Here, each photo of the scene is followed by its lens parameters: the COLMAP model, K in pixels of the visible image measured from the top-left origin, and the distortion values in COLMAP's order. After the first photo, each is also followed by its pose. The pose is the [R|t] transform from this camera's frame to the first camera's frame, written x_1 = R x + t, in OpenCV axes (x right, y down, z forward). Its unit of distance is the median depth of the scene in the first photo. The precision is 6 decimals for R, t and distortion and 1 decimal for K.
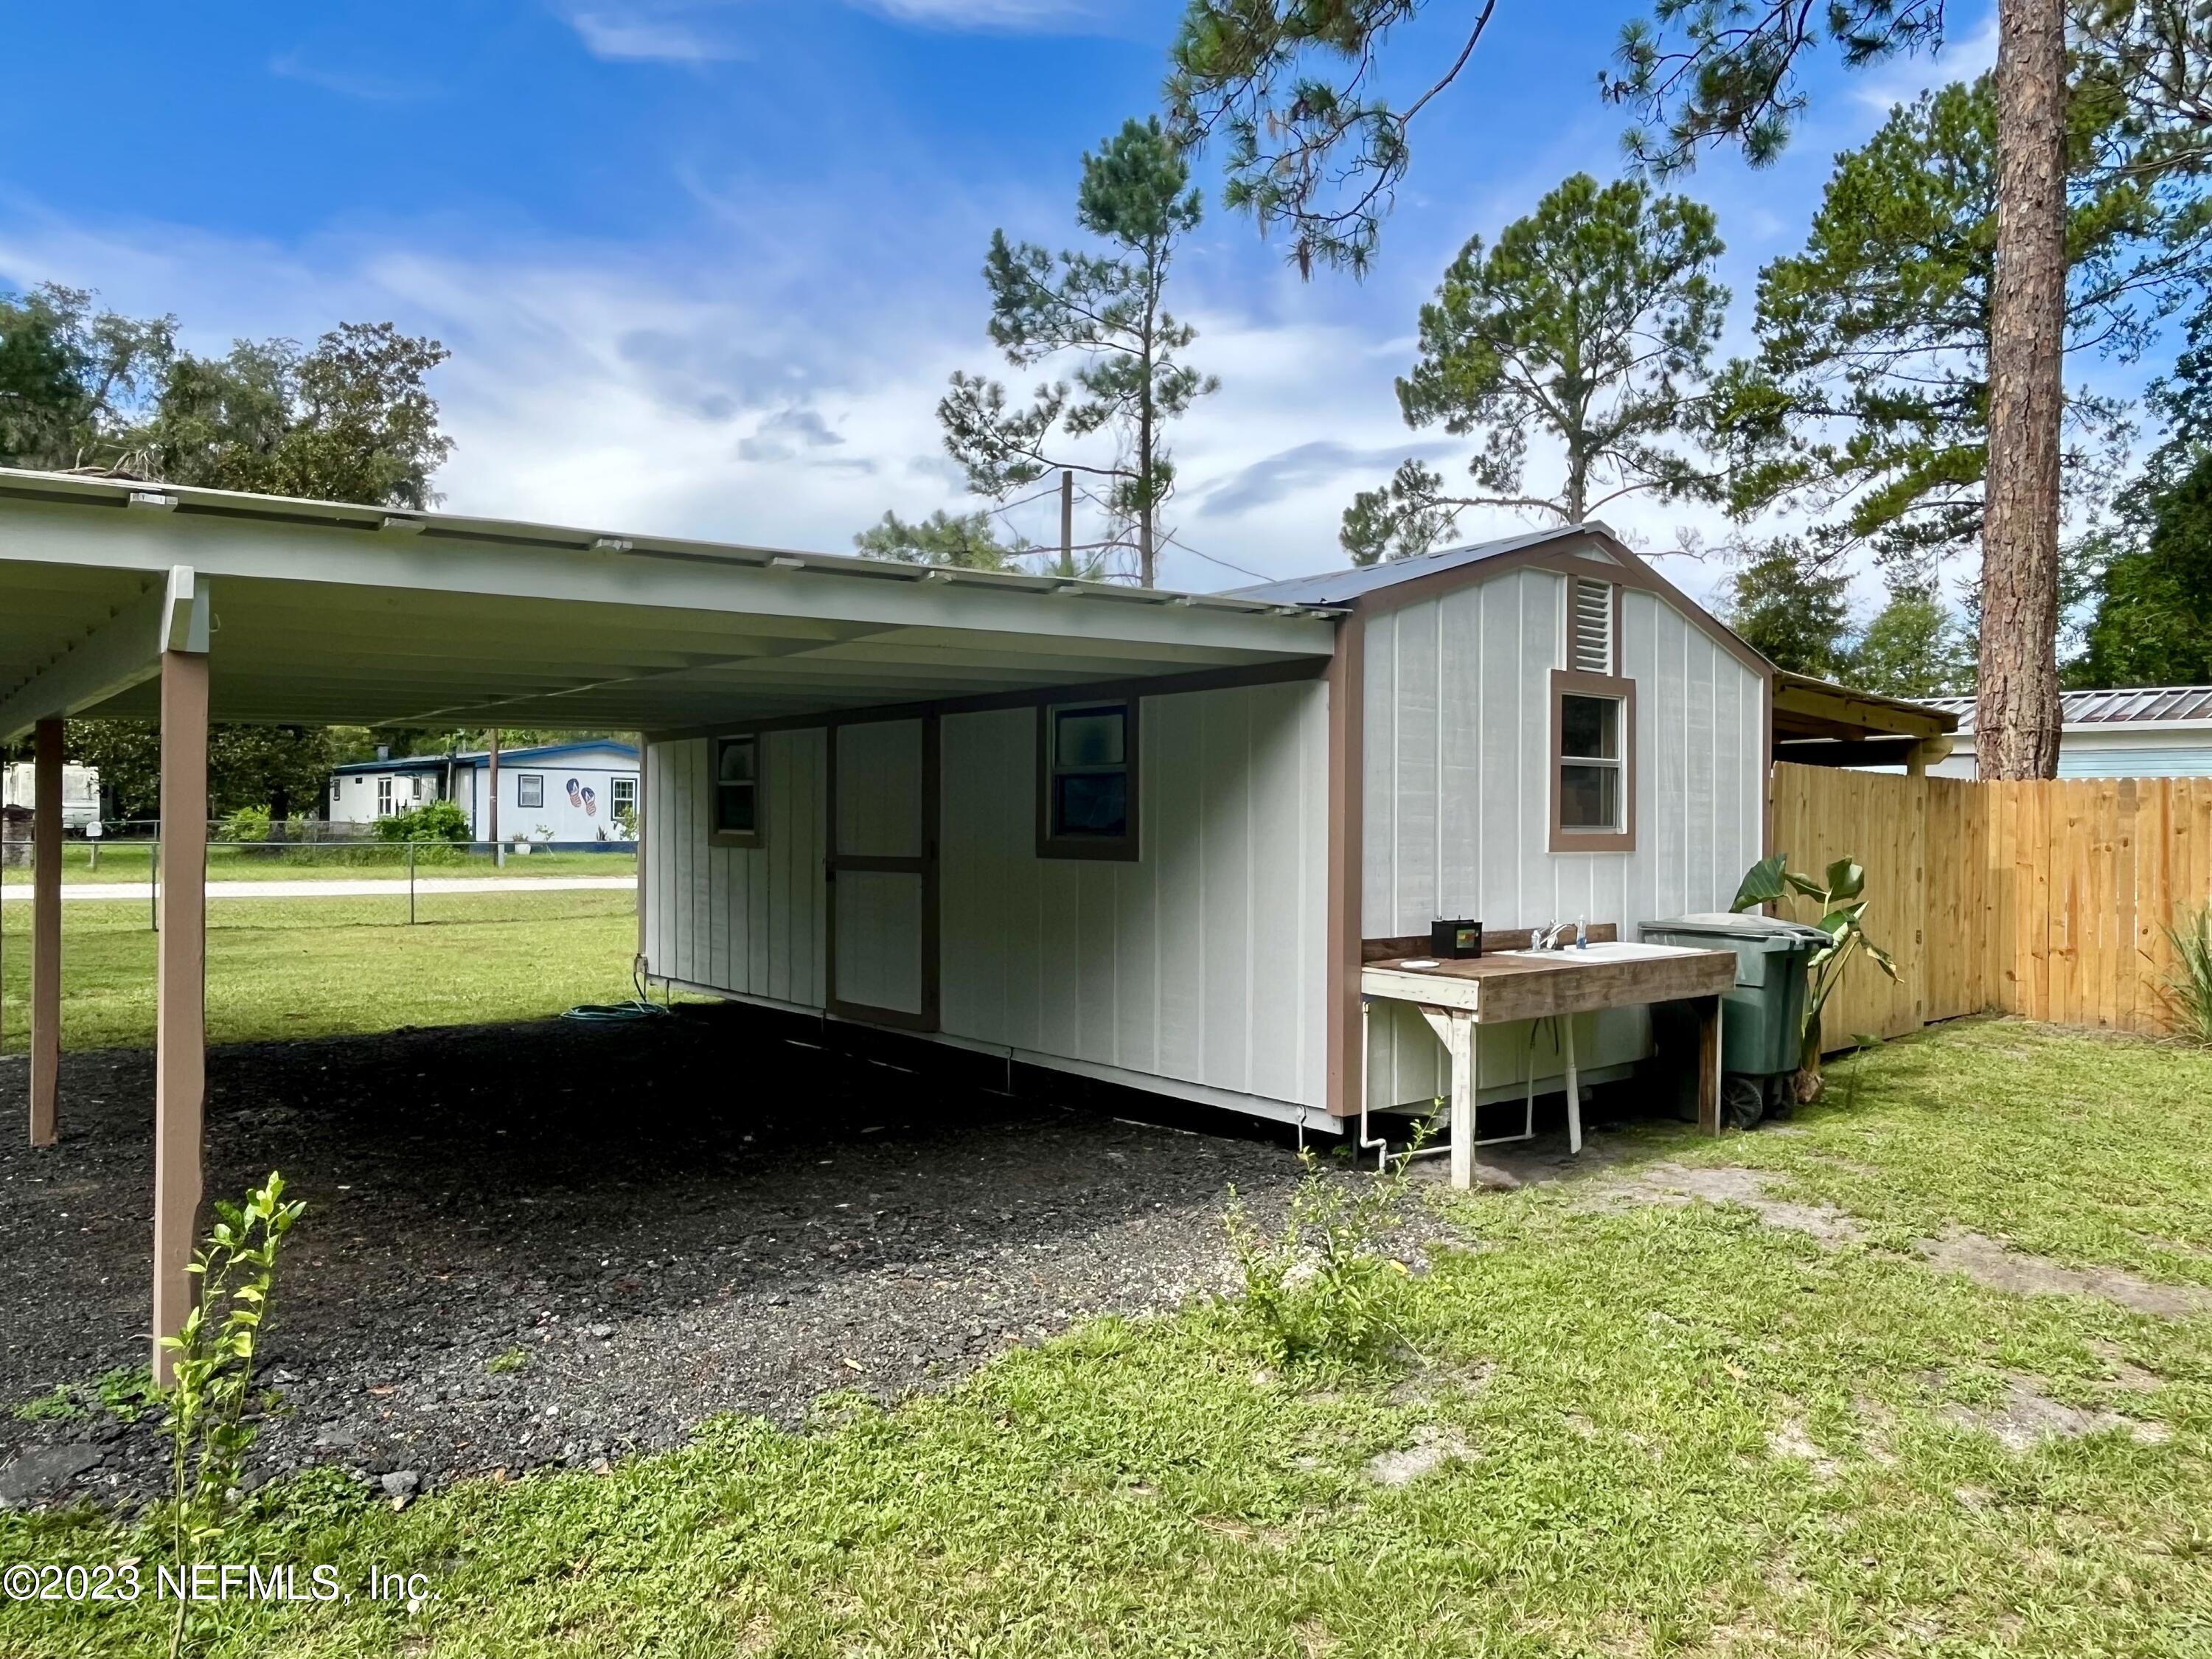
lens RADIAL K [[1487.6, 0, 1104.3], [0, 1487.6, 830.6], [0, 0, 1]] dist [0.011787, -0.002989]
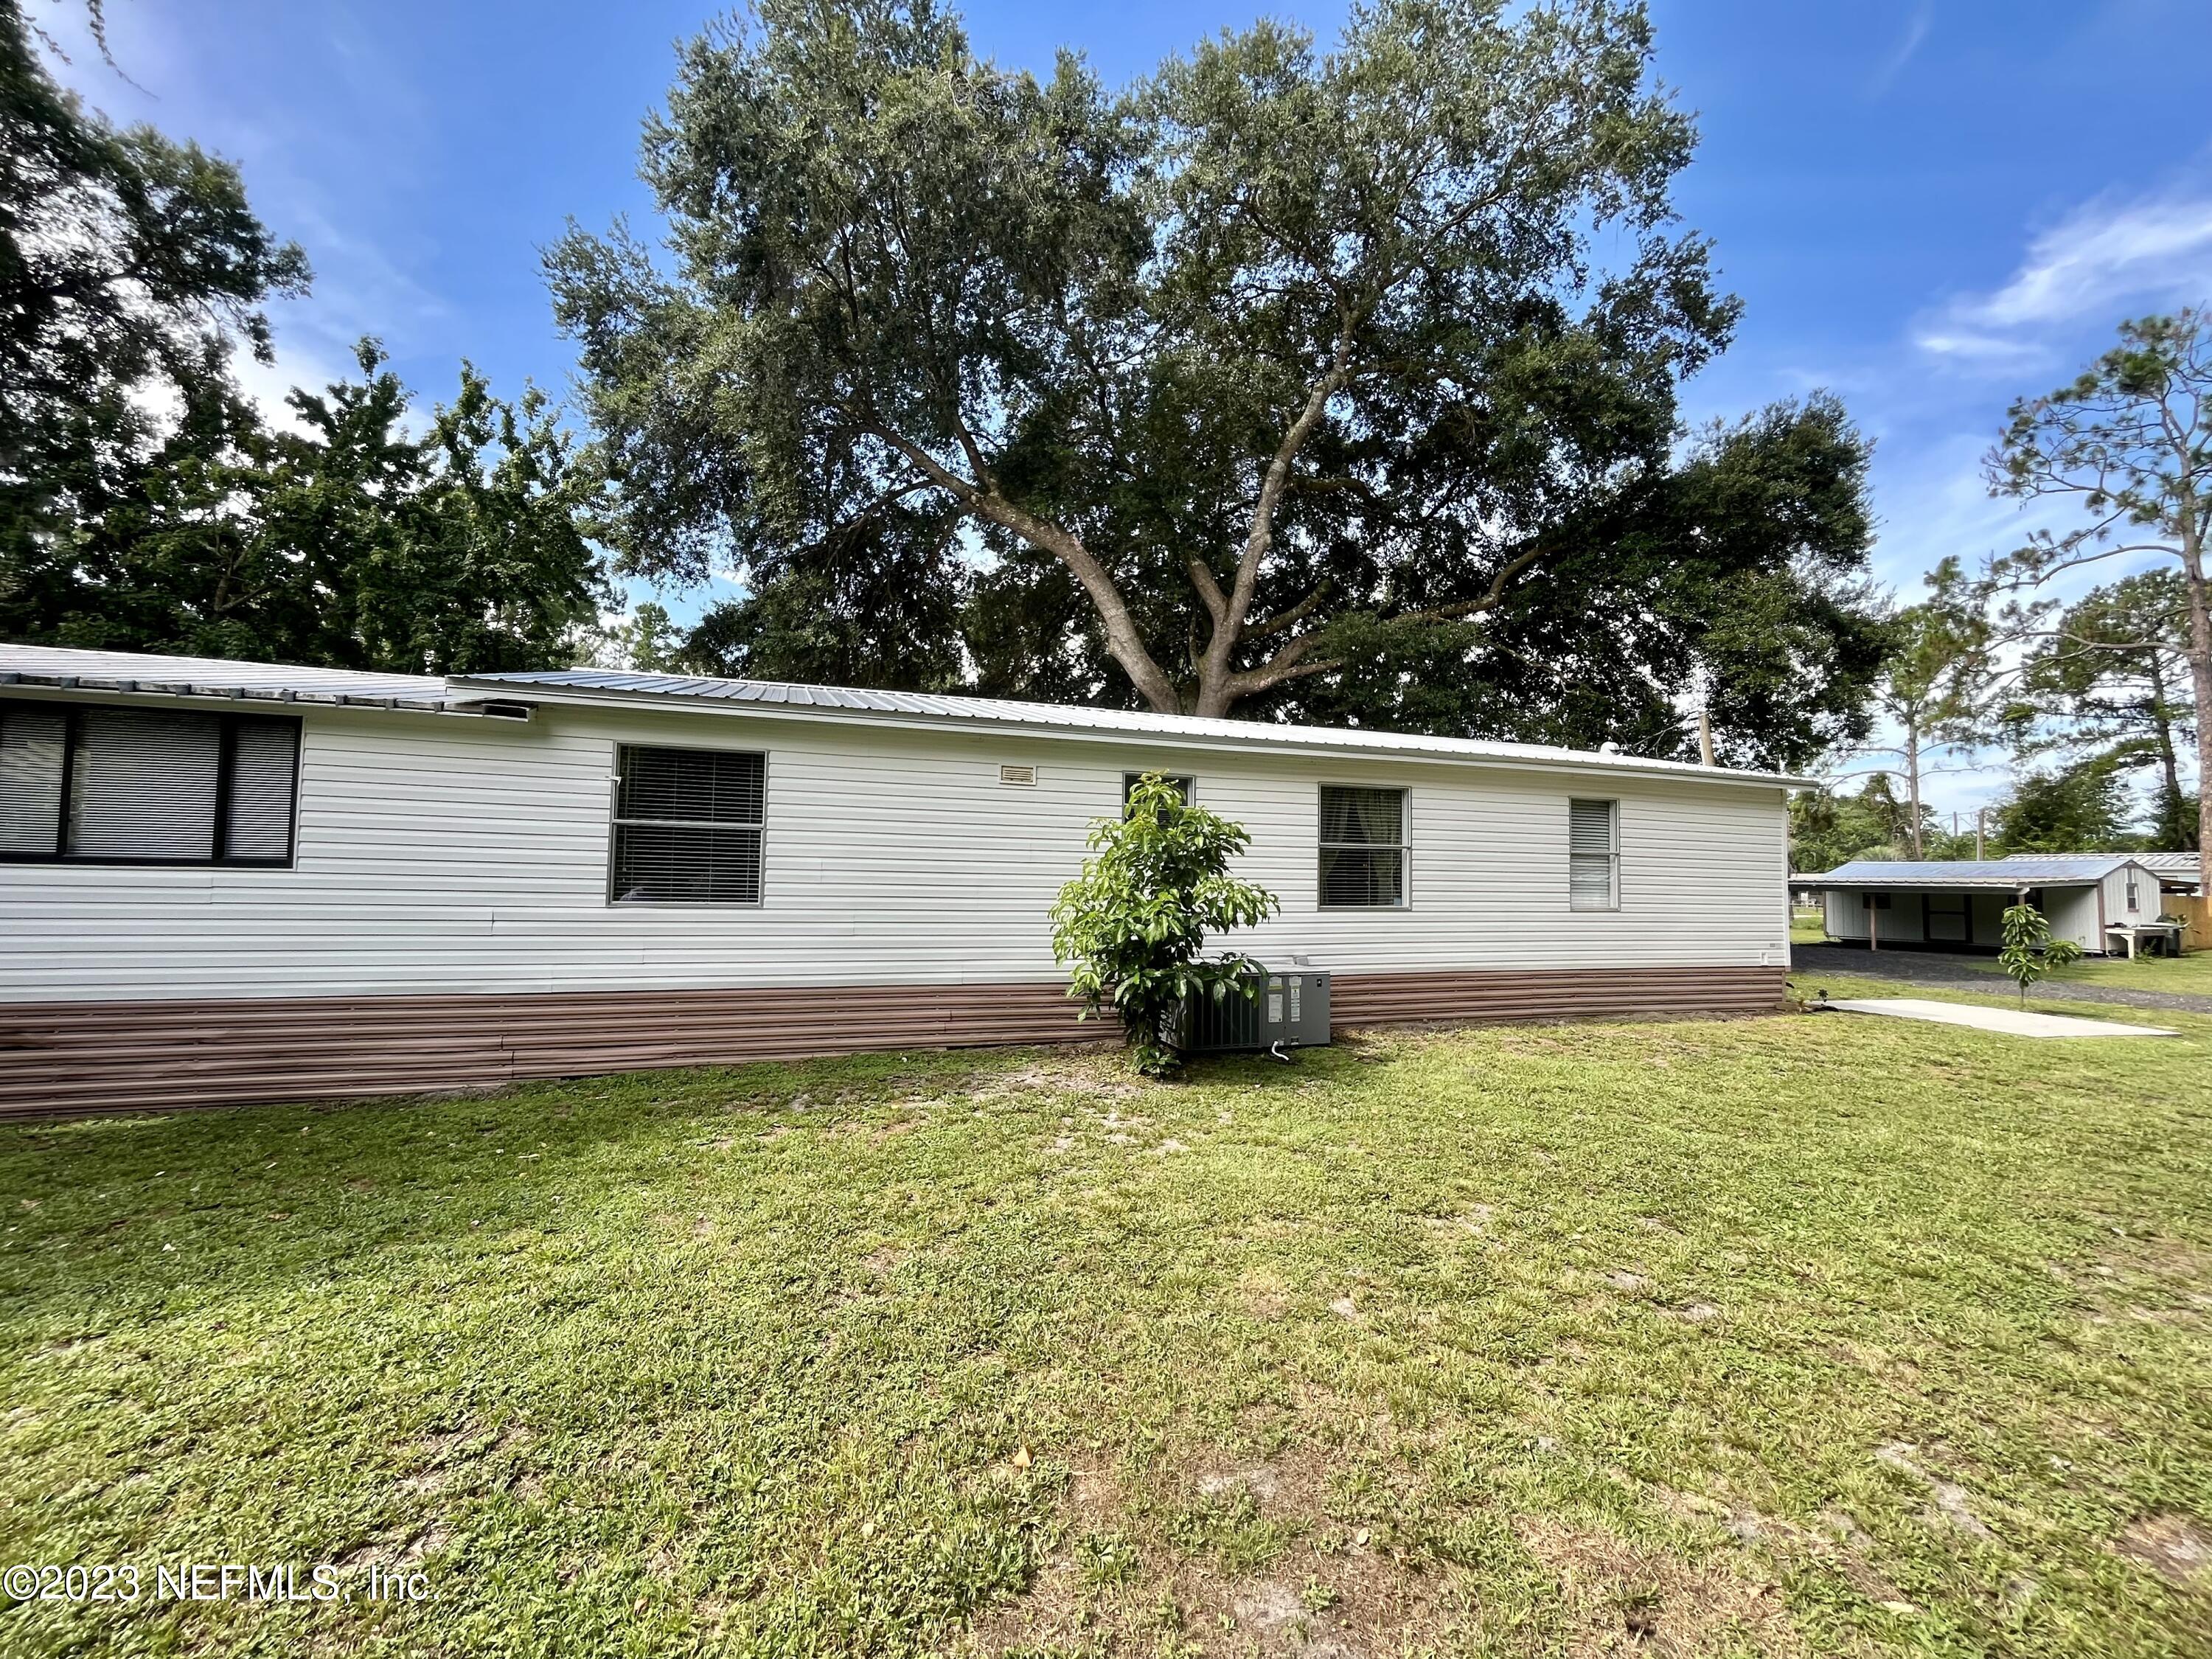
lens RADIAL K [[902.2, 0, 1097.4], [0, 902.2, 825.2], [0, 0, 1]] dist [-0.000555, 0.000516]
pose [[0.953600, -0.007006, -0.300996, -0.718577], [-0.011410, 0.998170, -0.059381, -0.020774], [0.300861, 0.060060, 0.951775, -1.051951]]
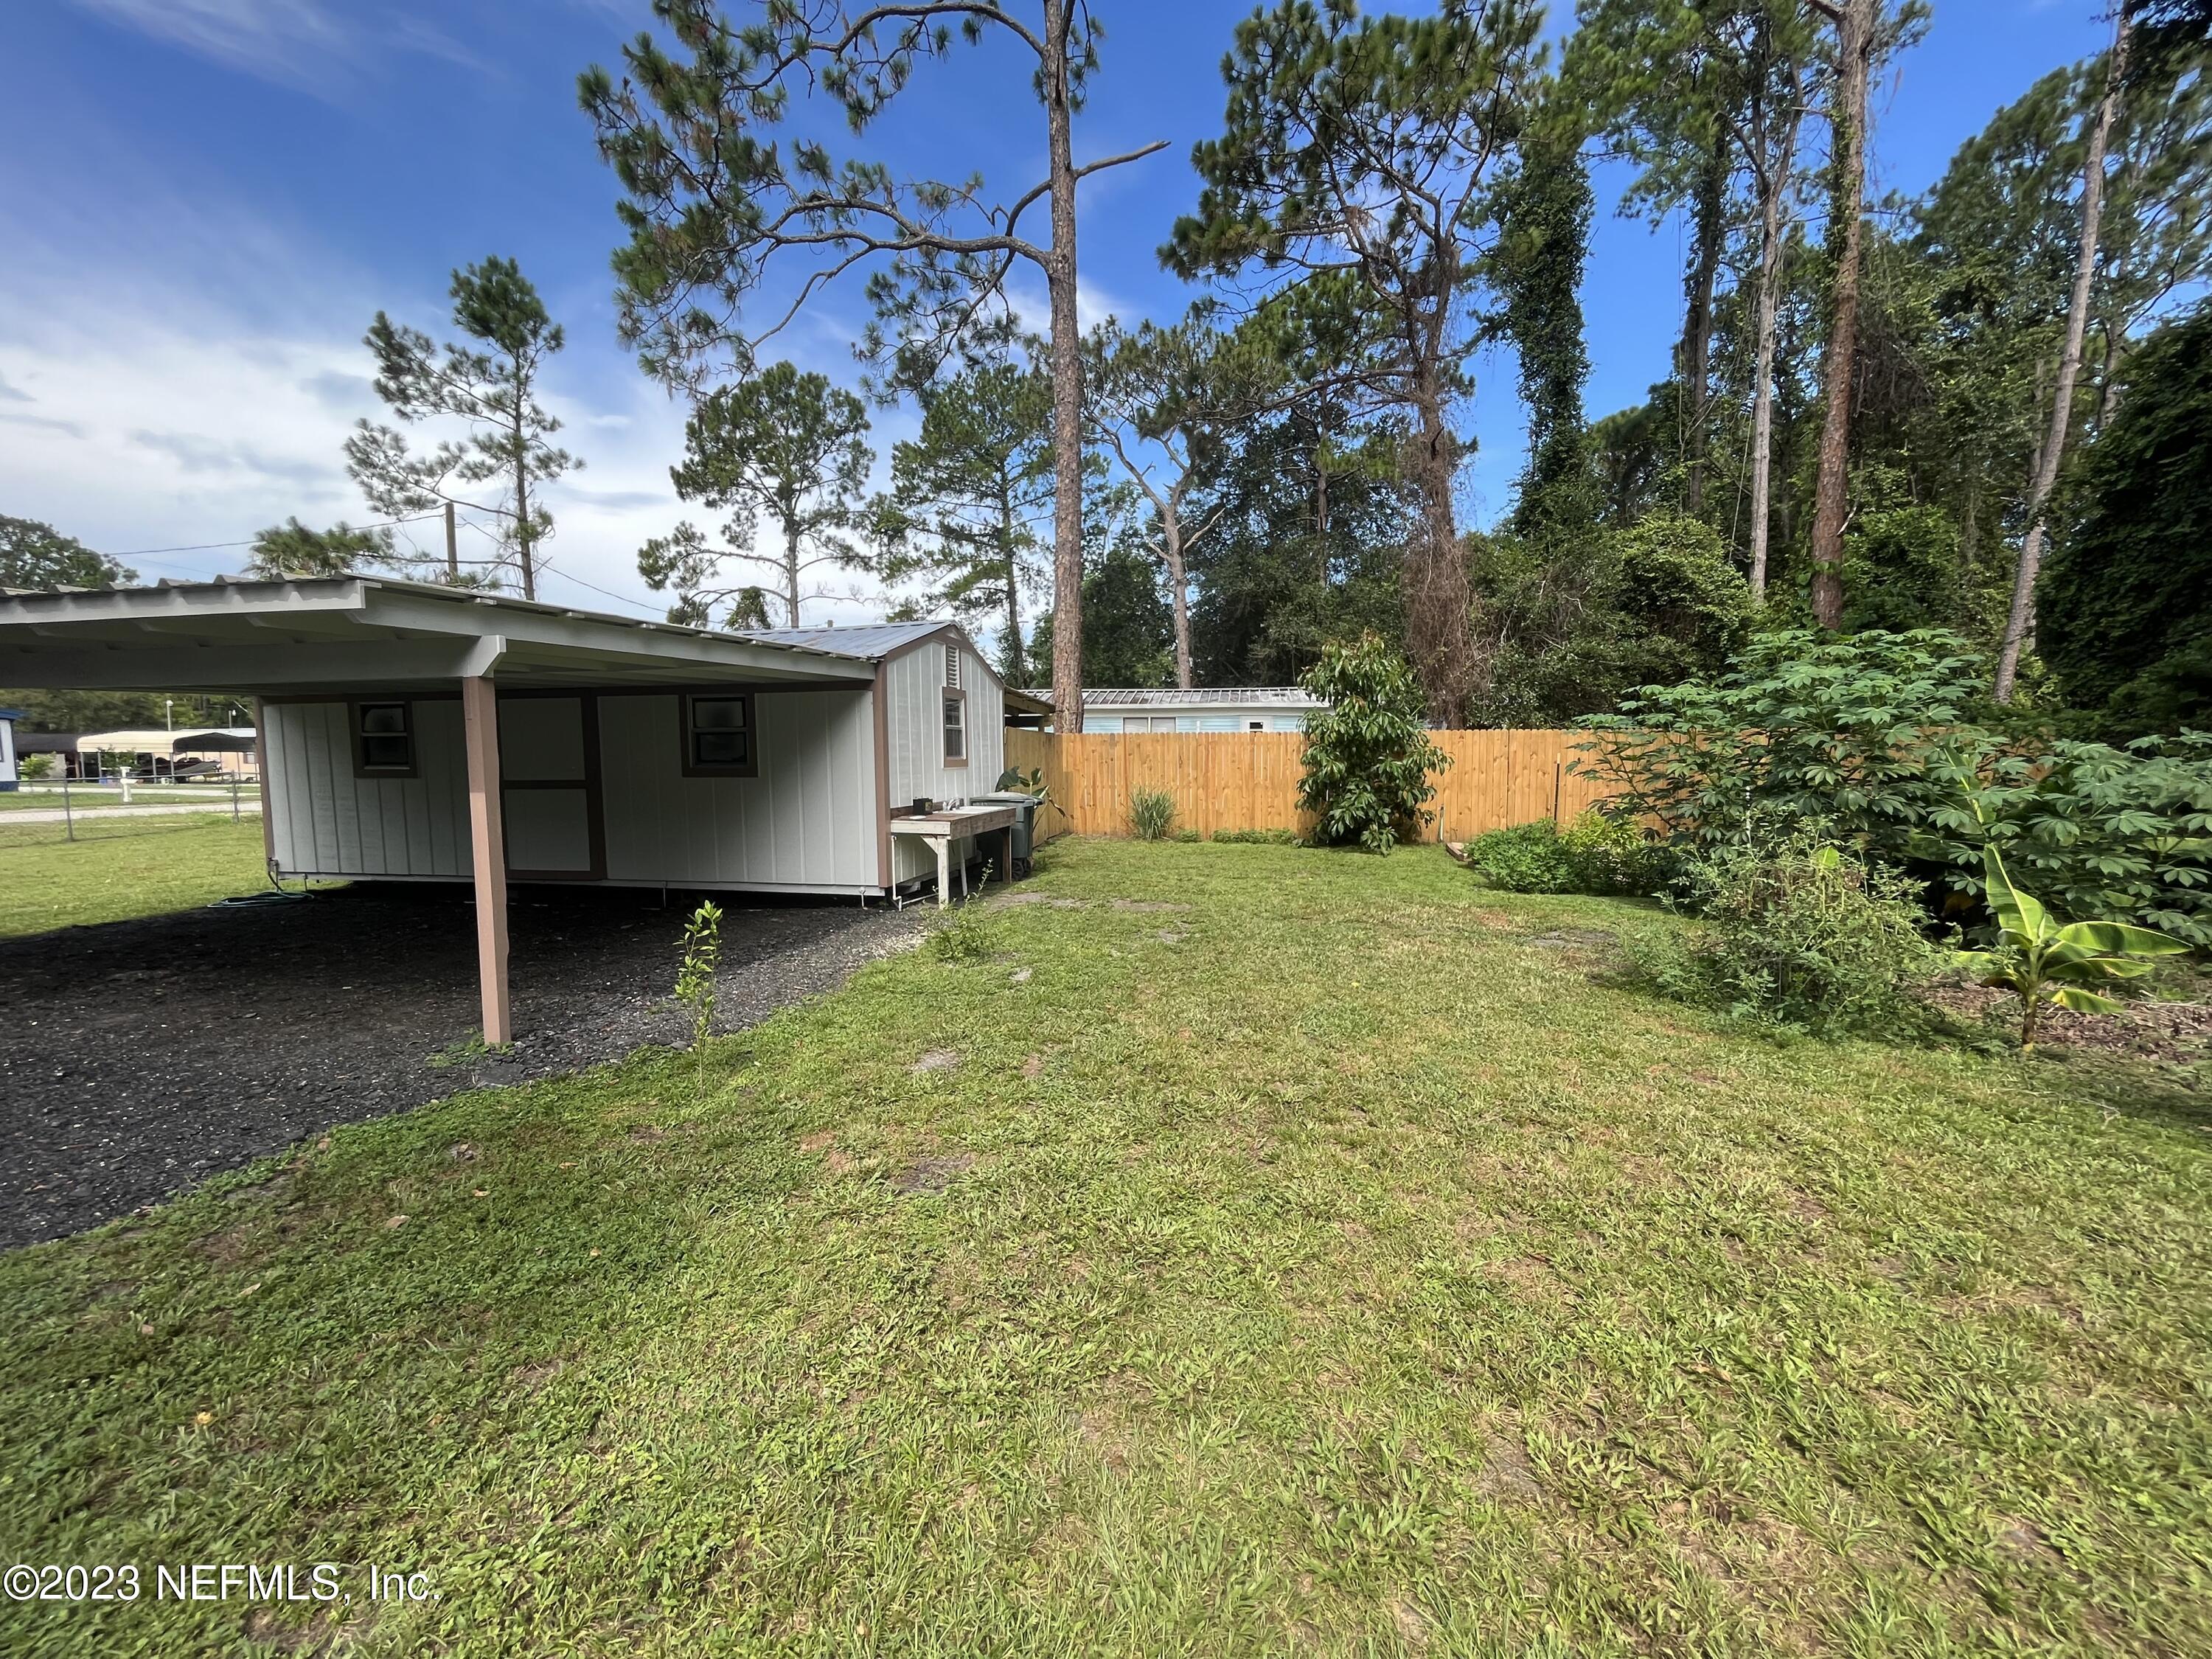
lens RADIAL K [[902.2, 0, 1108.5], [0, 902.2, 837.4], [0, 0, 1]] dist [-0.000555, 0.000516]
pose [[0.780867, -0.070442, 0.620713, -0.097354], [0.015657, 0.995517, 0.093281, -0.001060], [-0.624501, -0.063121, 0.778469, -0.061222]]
